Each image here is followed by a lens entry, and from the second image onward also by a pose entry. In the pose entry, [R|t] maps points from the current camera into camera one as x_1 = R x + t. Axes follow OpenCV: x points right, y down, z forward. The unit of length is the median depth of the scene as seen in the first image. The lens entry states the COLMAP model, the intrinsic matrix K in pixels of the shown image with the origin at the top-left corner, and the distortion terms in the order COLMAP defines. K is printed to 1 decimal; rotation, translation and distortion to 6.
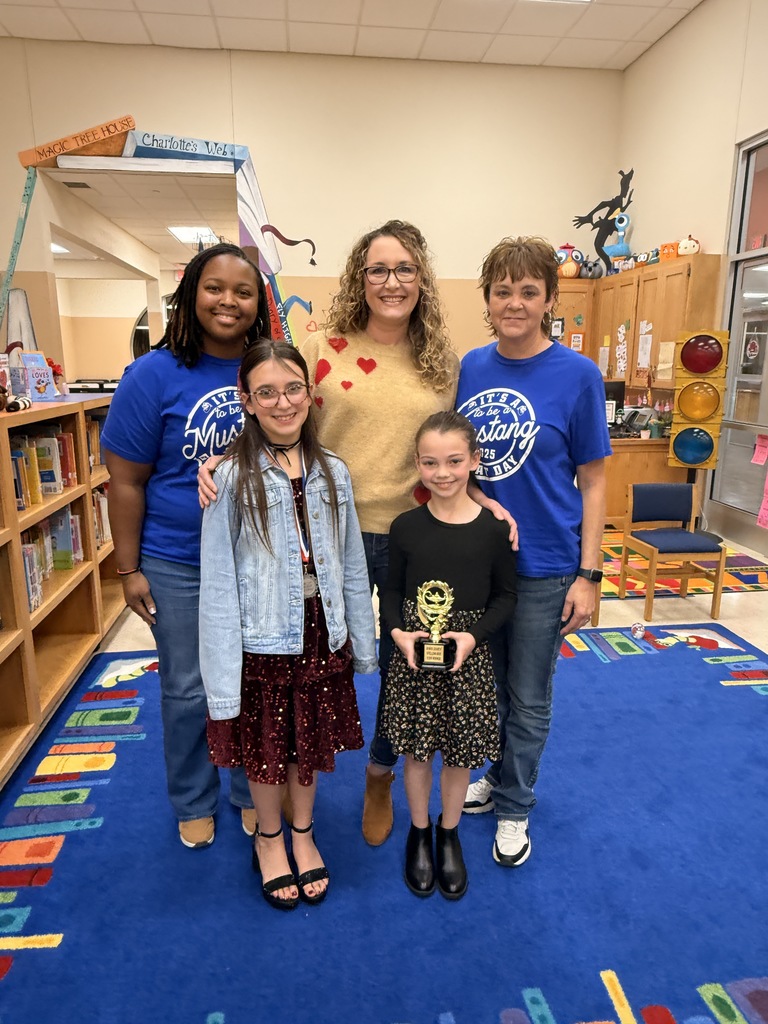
lens RADIAL K [[686.2, 0, 384.0], [0, 686.2, 512.0], [0, 0, 1]] dist [-0.003368, -0.000021]
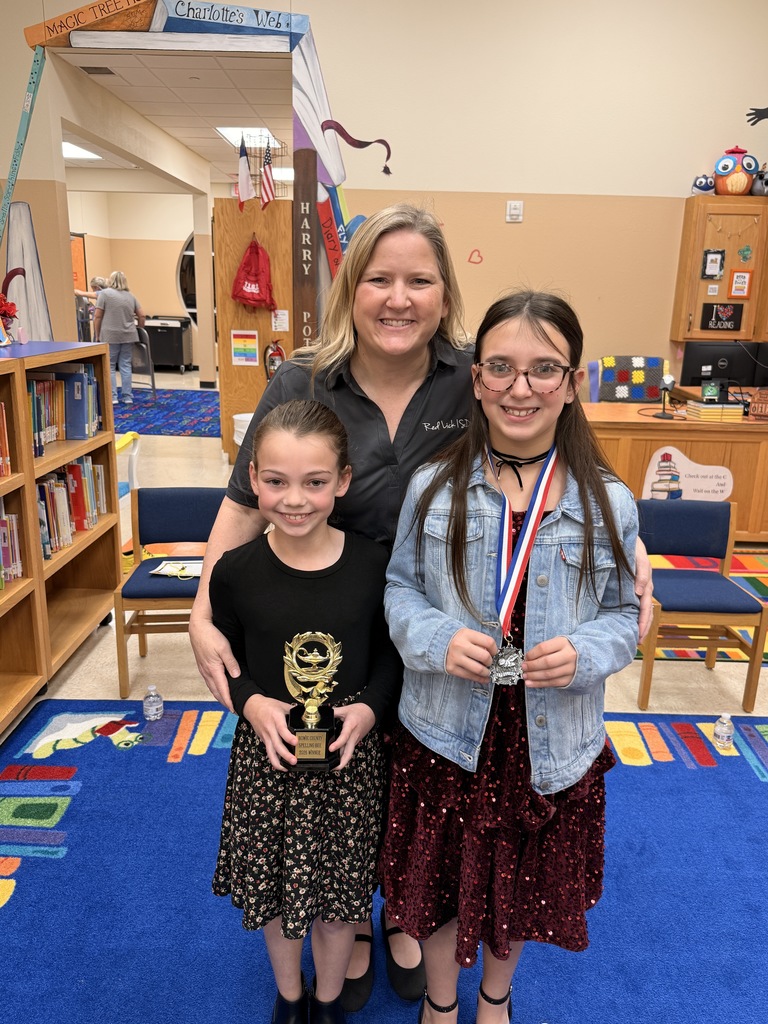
lens RADIAL K [[803.0, 0, 382.6], [0, 803.0, 506.1], [0, 0, 1]] dist [-0.006185, -0.001410]
pose [[0.991260, 0.055125, -0.119851, 0.020996], [-0.050462, 0.997859, 0.041600, -0.032153], [0.121888, -0.035188, 0.991920, 0.114317]]
